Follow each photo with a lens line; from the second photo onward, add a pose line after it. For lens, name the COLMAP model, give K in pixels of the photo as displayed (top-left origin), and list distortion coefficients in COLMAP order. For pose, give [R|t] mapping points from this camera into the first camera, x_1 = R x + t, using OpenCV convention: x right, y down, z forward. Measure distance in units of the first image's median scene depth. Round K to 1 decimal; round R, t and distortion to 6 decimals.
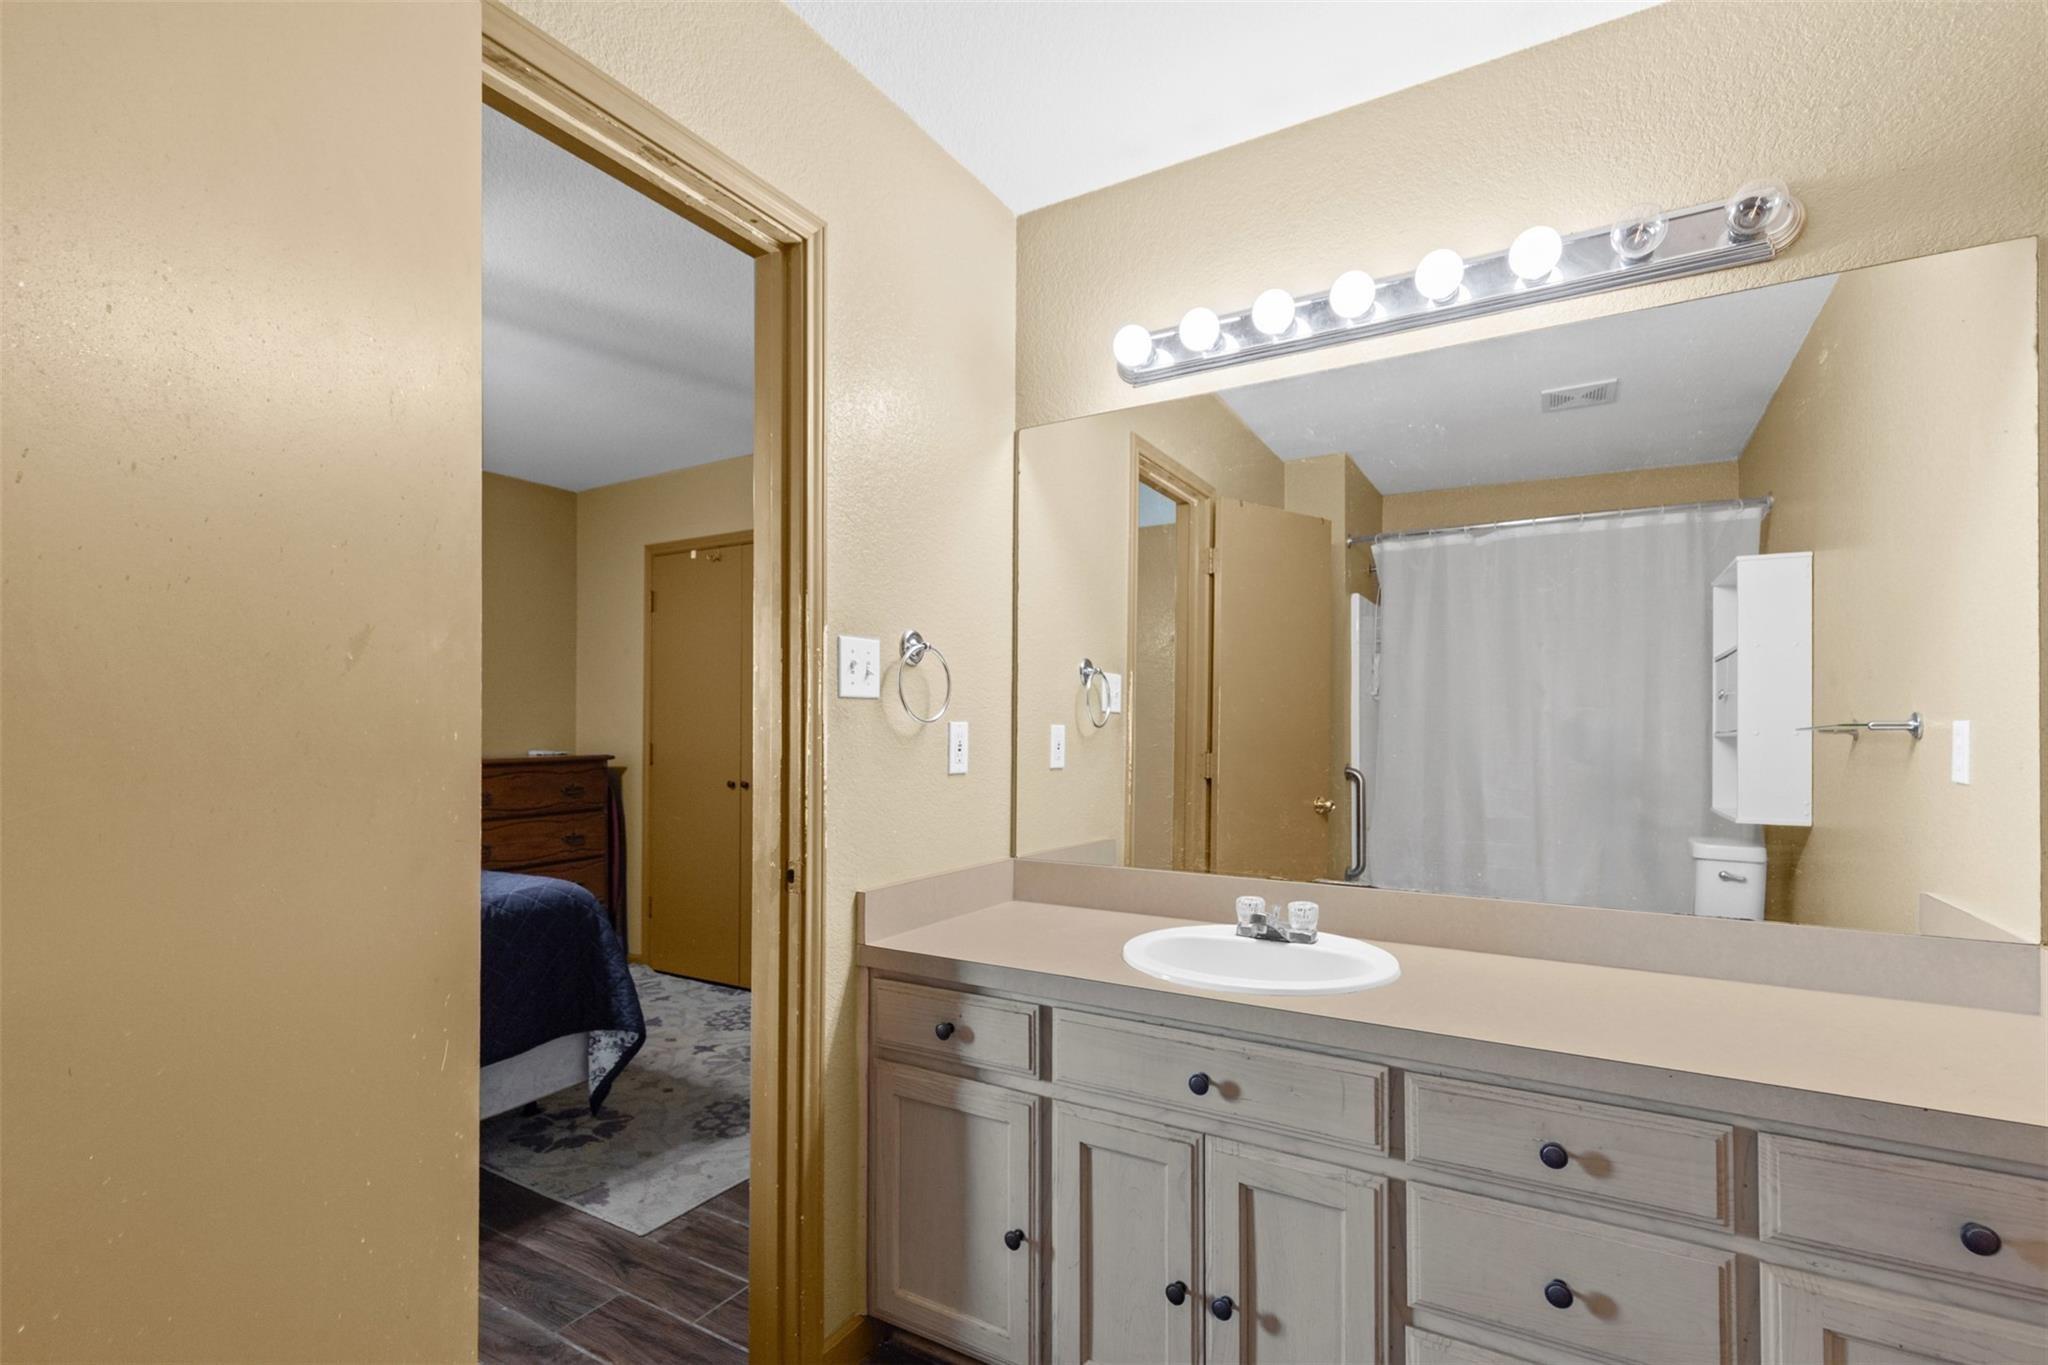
lens RADIAL K [[952.8, 0, 1028.7], [0, 952.8, 701.5], [0, 0, 1]] dist [0.009611, 0.000148]
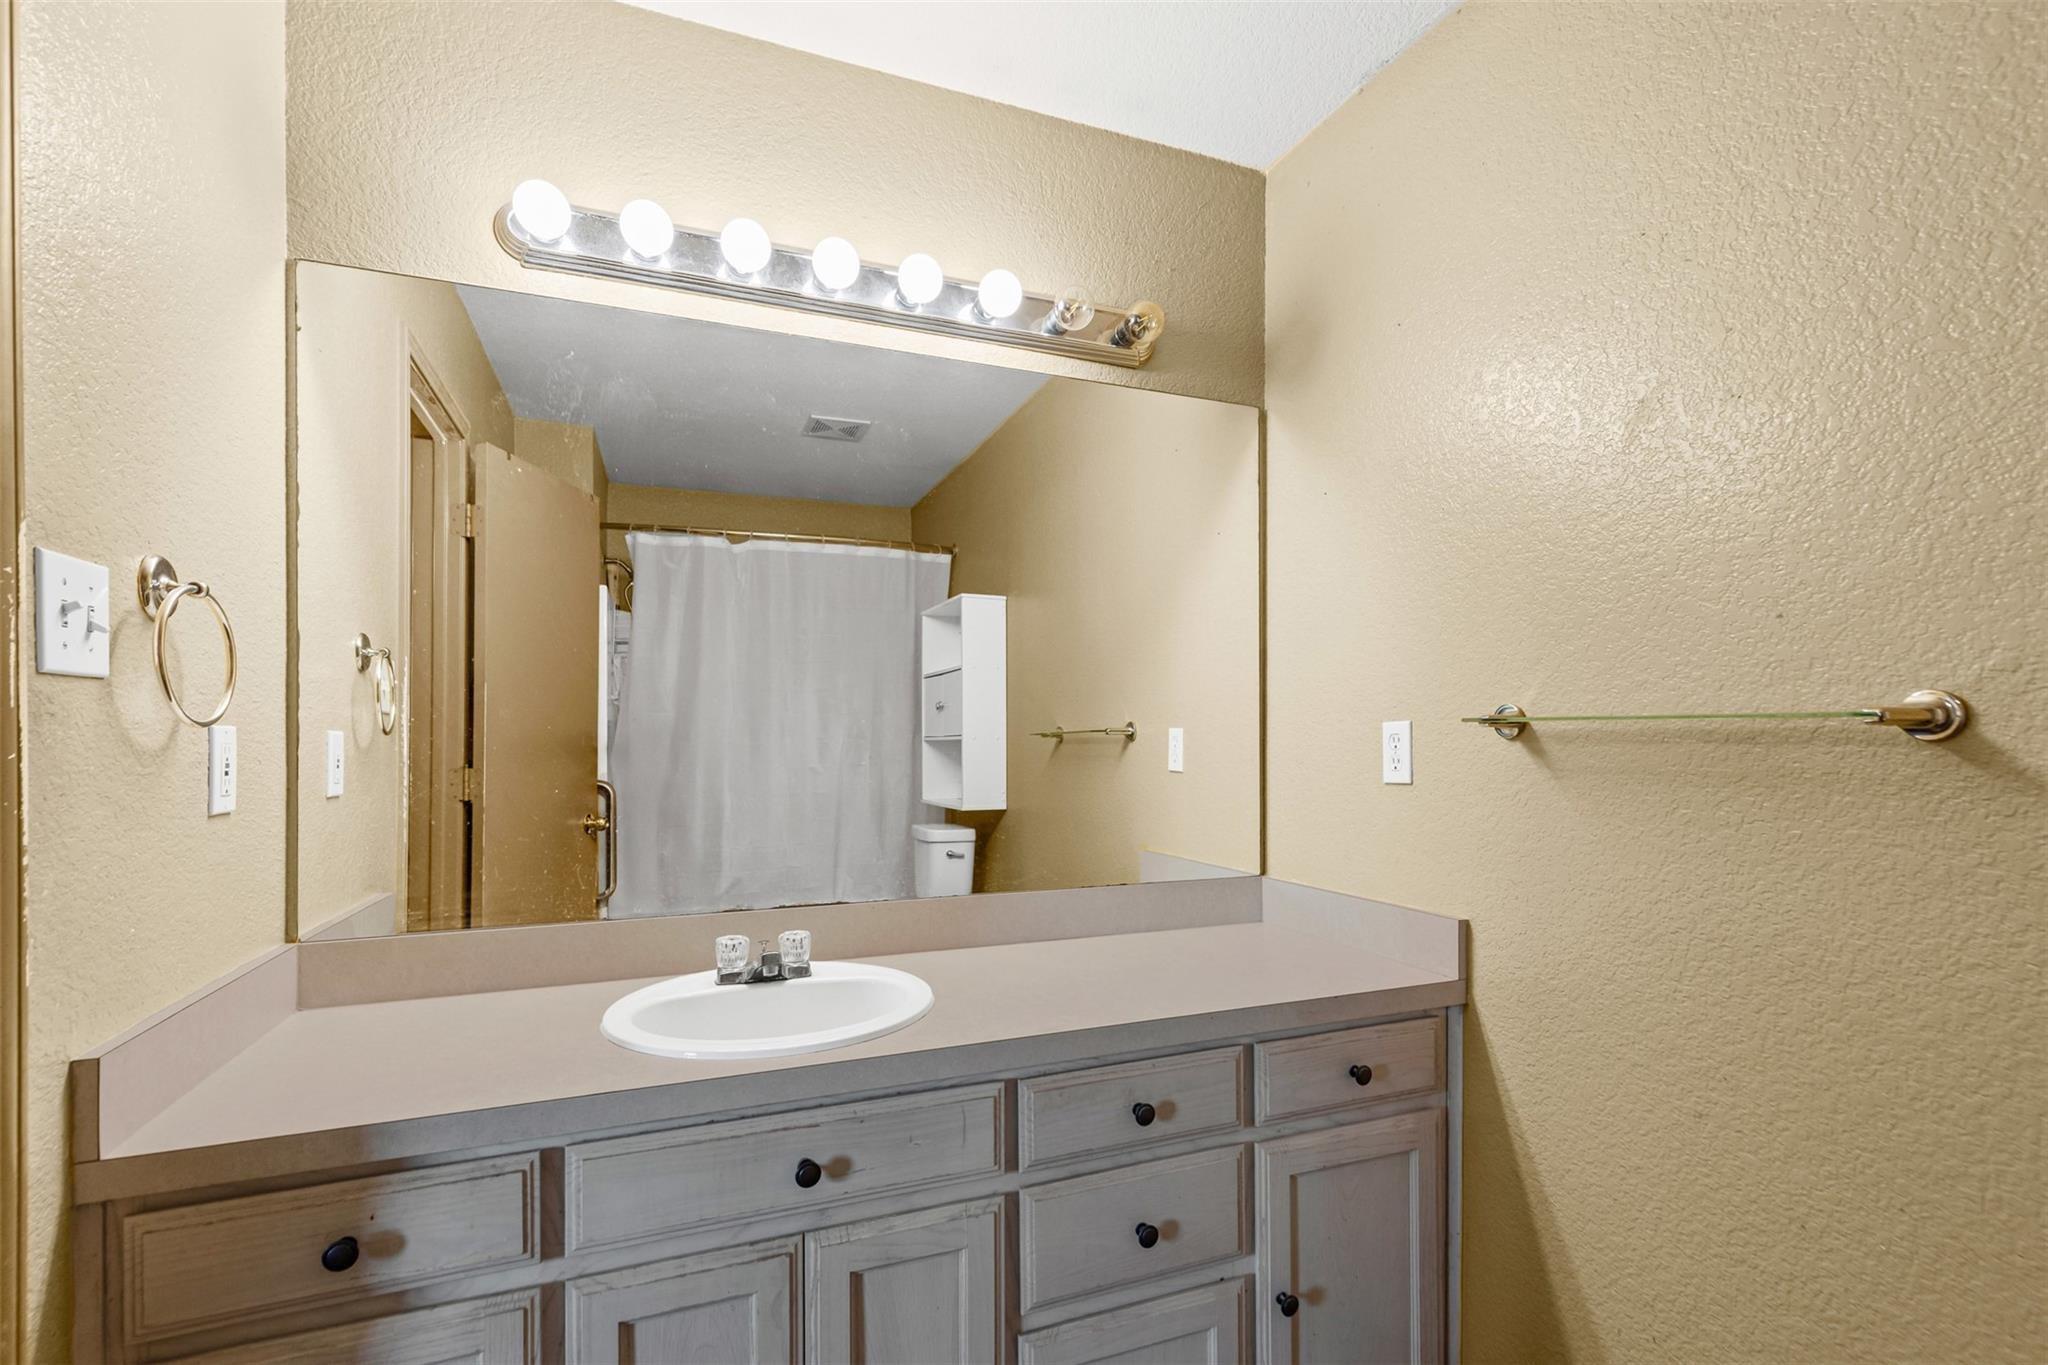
lens RADIAL K [[952.8, 0, 1052.0], [0, 952.8, 724.2], [0, 0, 1]] dist [0.009611, 0.000148]
pose [[0.602791, 0.006190, 0.797875, -0.280559], [-0.019458, 0.999787, 0.006944, 0.008149], [-0.797662, -0.019711, 0.602783, 0.288435]]
